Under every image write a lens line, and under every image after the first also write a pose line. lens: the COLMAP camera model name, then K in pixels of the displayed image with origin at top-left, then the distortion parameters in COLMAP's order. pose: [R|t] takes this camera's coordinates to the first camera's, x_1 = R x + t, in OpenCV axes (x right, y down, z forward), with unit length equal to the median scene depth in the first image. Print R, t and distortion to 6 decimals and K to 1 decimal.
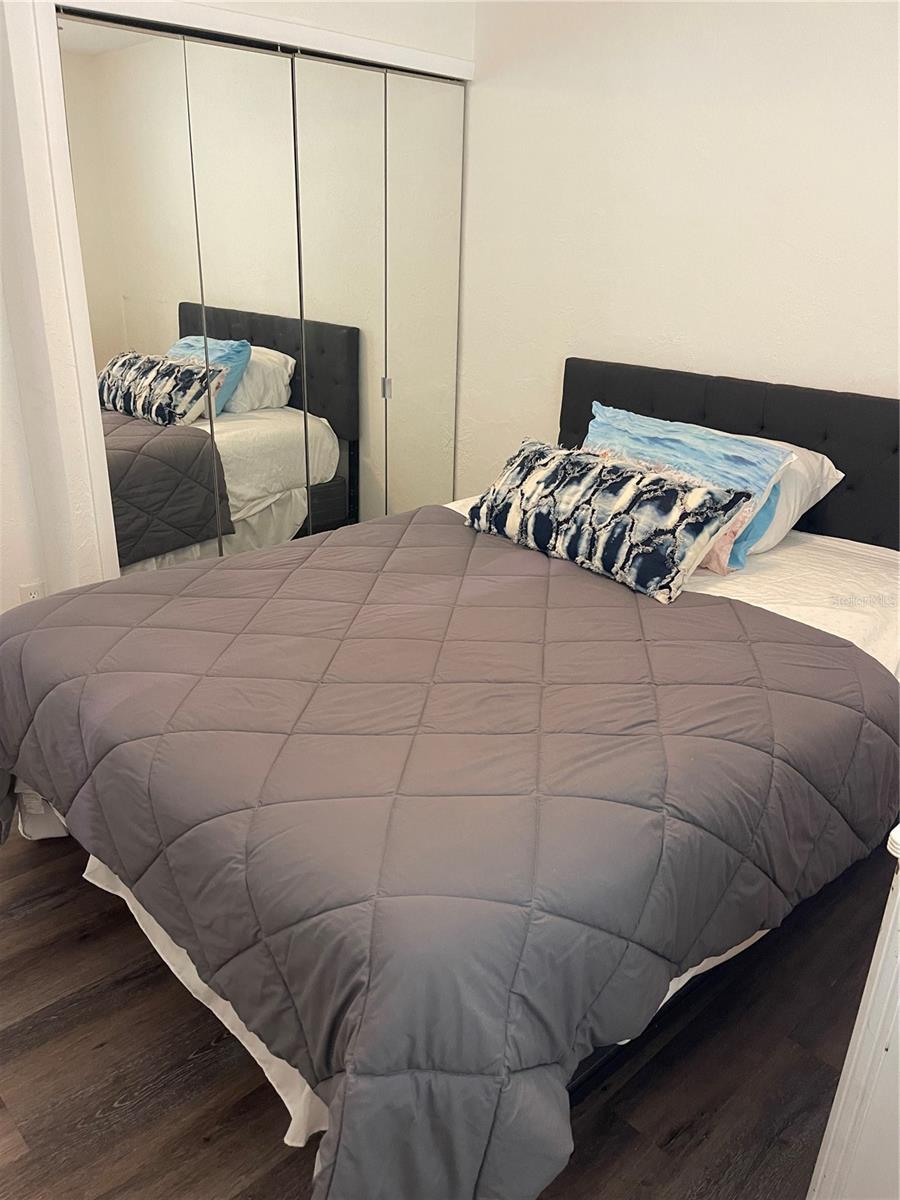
lens RADIAL K [[915.9, 0, 450.0], [0, 915.9, 600.0], [0, 0, 1]] dist [0.073133, -0.093090]
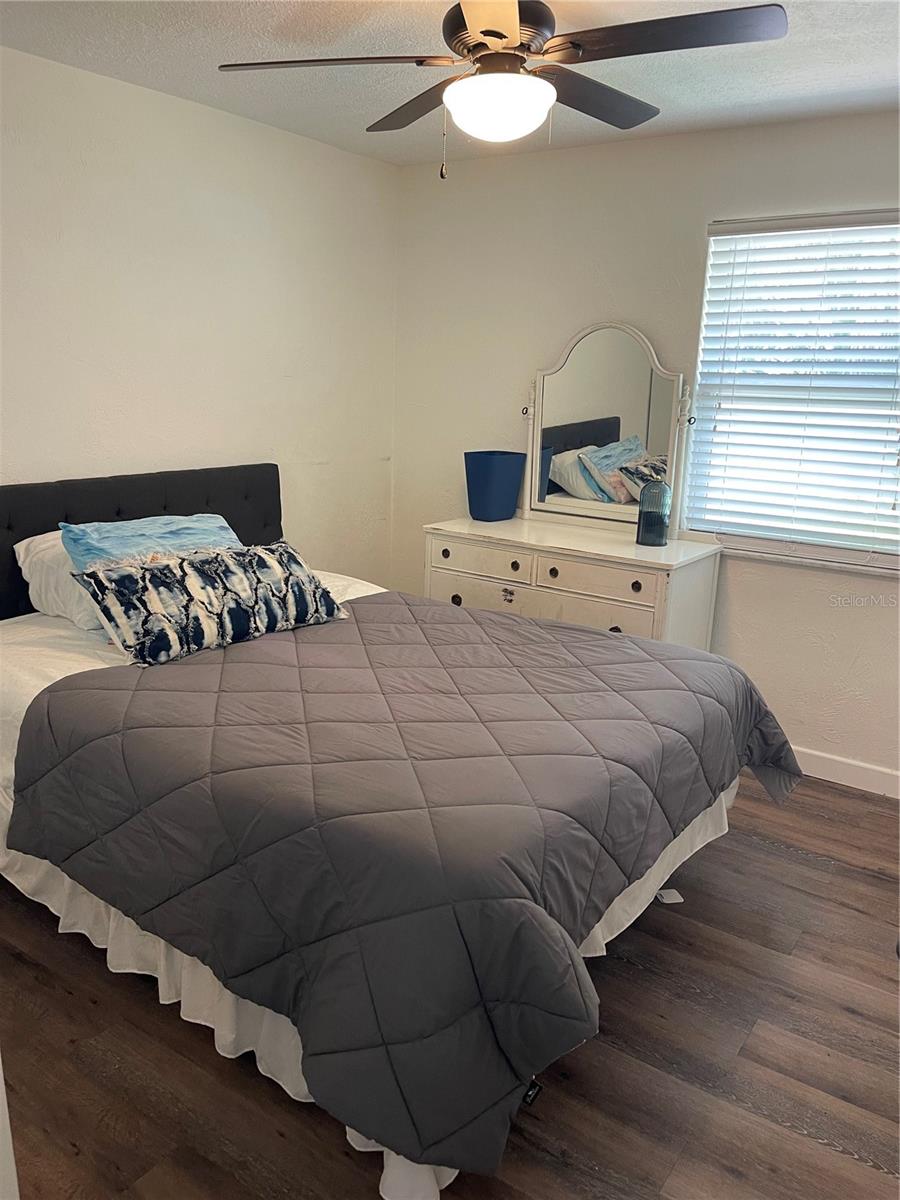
lens RADIAL K [[915.9, 0, 450.0], [0, 915.9, 600.0], [0, 0, 1]] dist [0.073133, -0.093090]
pose [[-0.214376, -0.277371, 0.936541, -0.995895], [0.301361, 0.893271, 0.333538, -0.398136], [-0.929099, 0.353739, -0.107907, 0.895435]]
